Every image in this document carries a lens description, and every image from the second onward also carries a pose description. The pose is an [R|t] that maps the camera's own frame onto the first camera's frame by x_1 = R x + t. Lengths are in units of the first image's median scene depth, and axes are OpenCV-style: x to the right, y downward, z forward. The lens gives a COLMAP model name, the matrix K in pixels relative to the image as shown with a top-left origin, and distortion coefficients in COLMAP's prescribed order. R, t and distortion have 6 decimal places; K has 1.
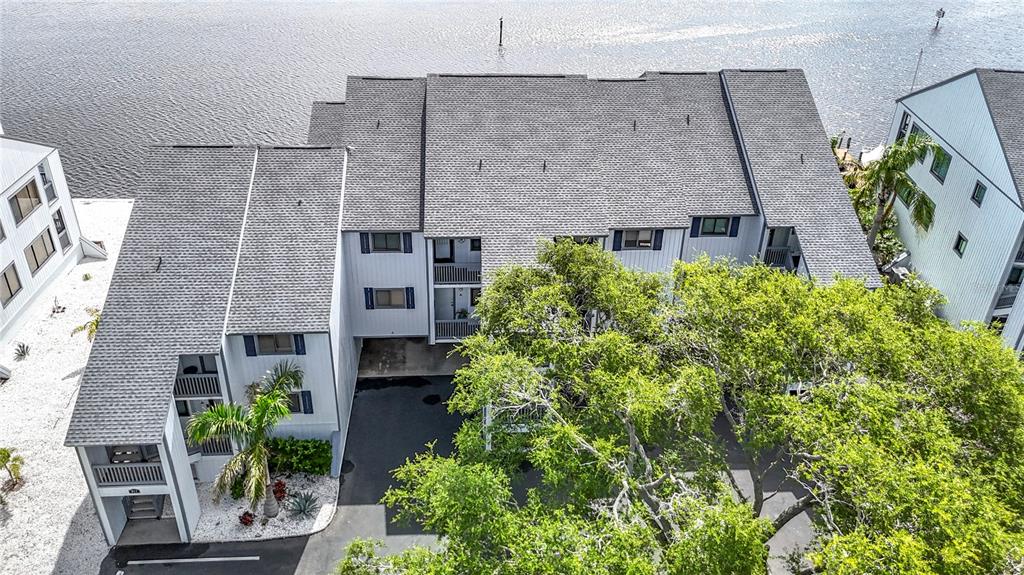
lens RADIAL K [[795.4, 0, 506.5], [0, 795.4, 280.2], [0, 0, 1]] dist [0.080884, -0.002629]
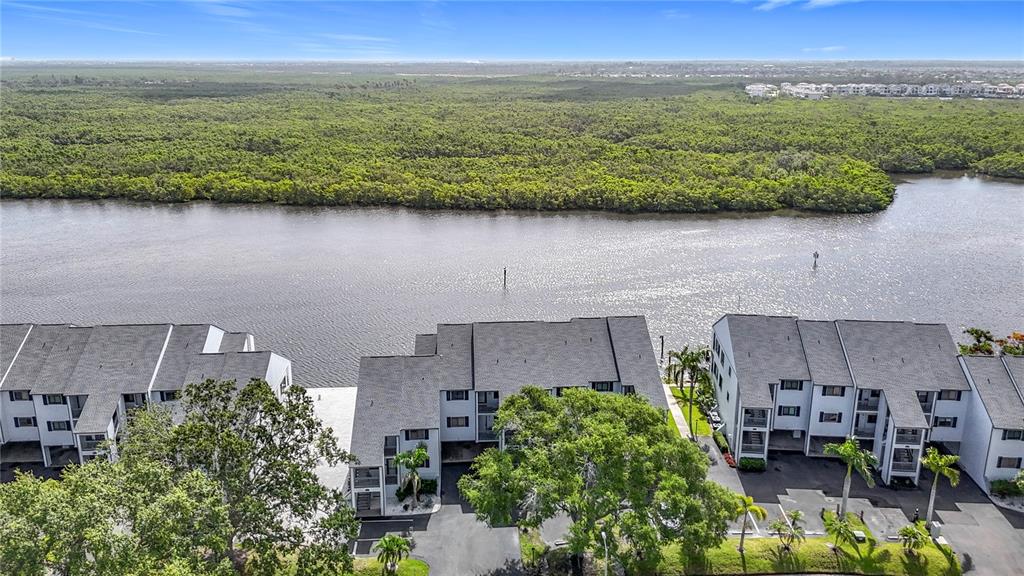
lens RADIAL K [[795.4, 0, 506.8], [0, 795.4, 277.2], [0, 0, 1]] dist [0.080884, -0.002629]
pose [[0.999720, -0.023326, -0.003922, 0.008908], [0.021534, 0.966148, -0.257089, 0.217358], [0.009786, 0.256932, 0.966380, -1.313188]]
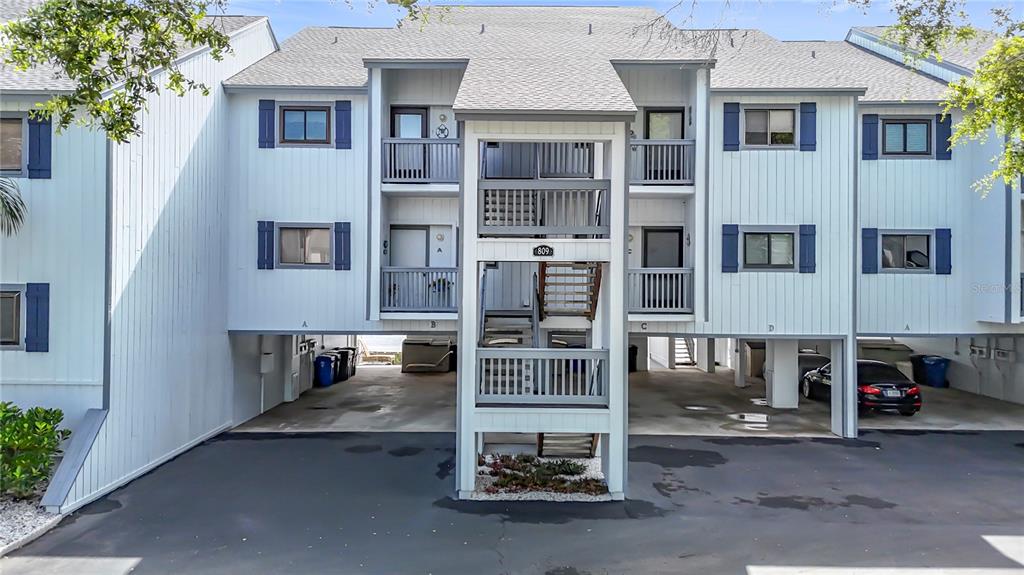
lens RADIAL K [[795.4, 0, 517.9], [0, 795.4, 282.5], [0, 0, 1]] dist [0.080884, -0.002629]
pose [[0.997122, -0.009277, -0.075246, 0.036795], [-0.030469, 0.859779, -0.509757, 0.324590], [0.069424, 0.510583, 0.857021, 0.589147]]
